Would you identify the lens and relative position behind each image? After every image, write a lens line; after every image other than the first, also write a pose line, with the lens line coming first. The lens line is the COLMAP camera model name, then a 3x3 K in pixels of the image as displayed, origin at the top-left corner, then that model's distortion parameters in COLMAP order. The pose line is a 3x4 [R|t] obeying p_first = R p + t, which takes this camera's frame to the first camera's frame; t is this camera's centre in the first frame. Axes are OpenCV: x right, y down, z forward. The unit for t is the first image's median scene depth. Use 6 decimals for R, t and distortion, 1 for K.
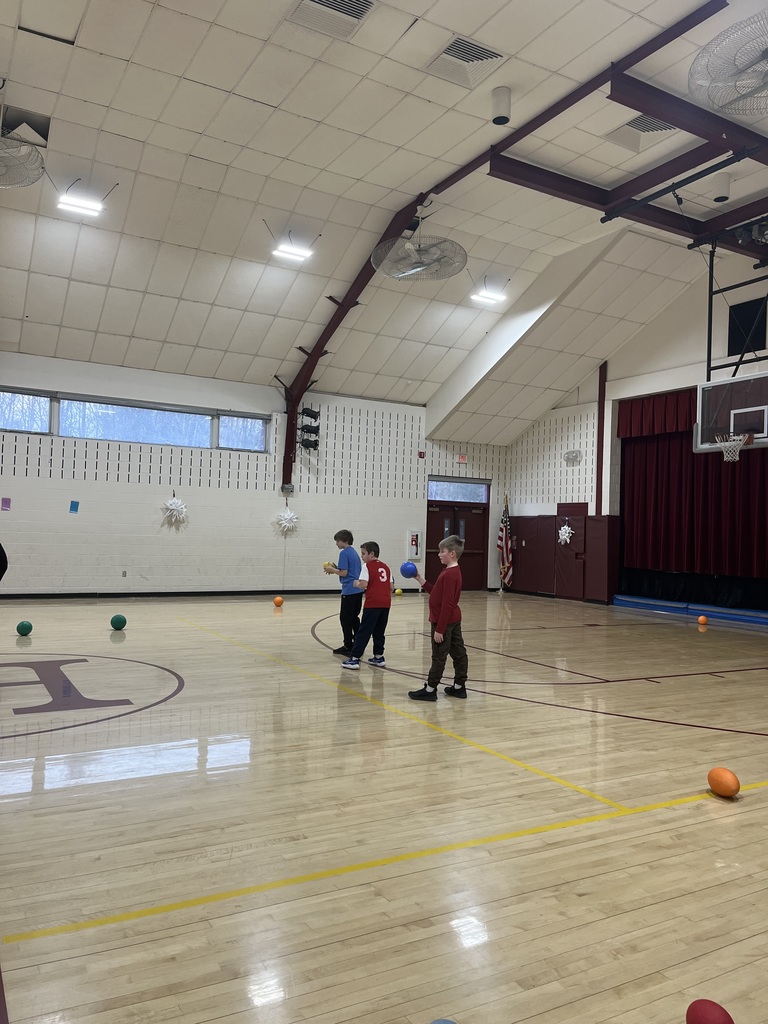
lens RADIAL K [[759.2, 0, 373.4], [0, 759.2, 511.7], [0, 0, 1]] dist [0.034467, -0.005618]
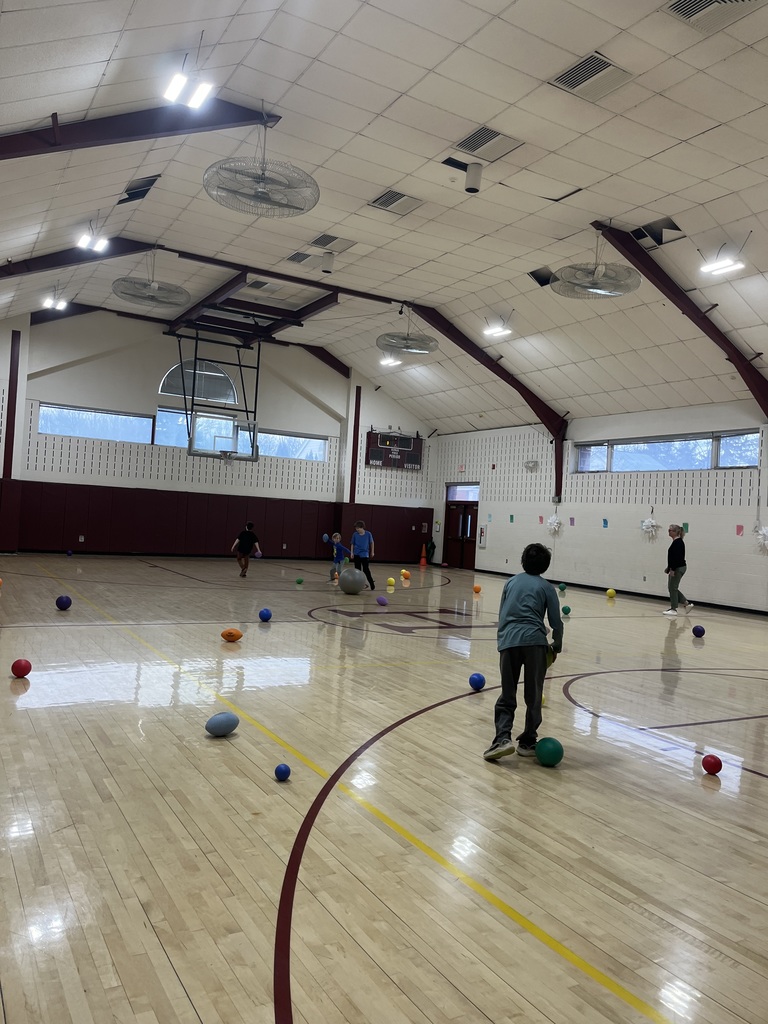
lens RADIAL K [[759.2, 0, 384.0], [0, 759.2, 520.4], [0, 0, 1]] dist [0.034467, -0.005618]
pose [[-0.007775, -0.026866, -0.999609, 0.849628], [-0.044080, 0.998677, -0.026498, 0.035899], [0.998998, 0.043857, -0.008949, 0.565635]]
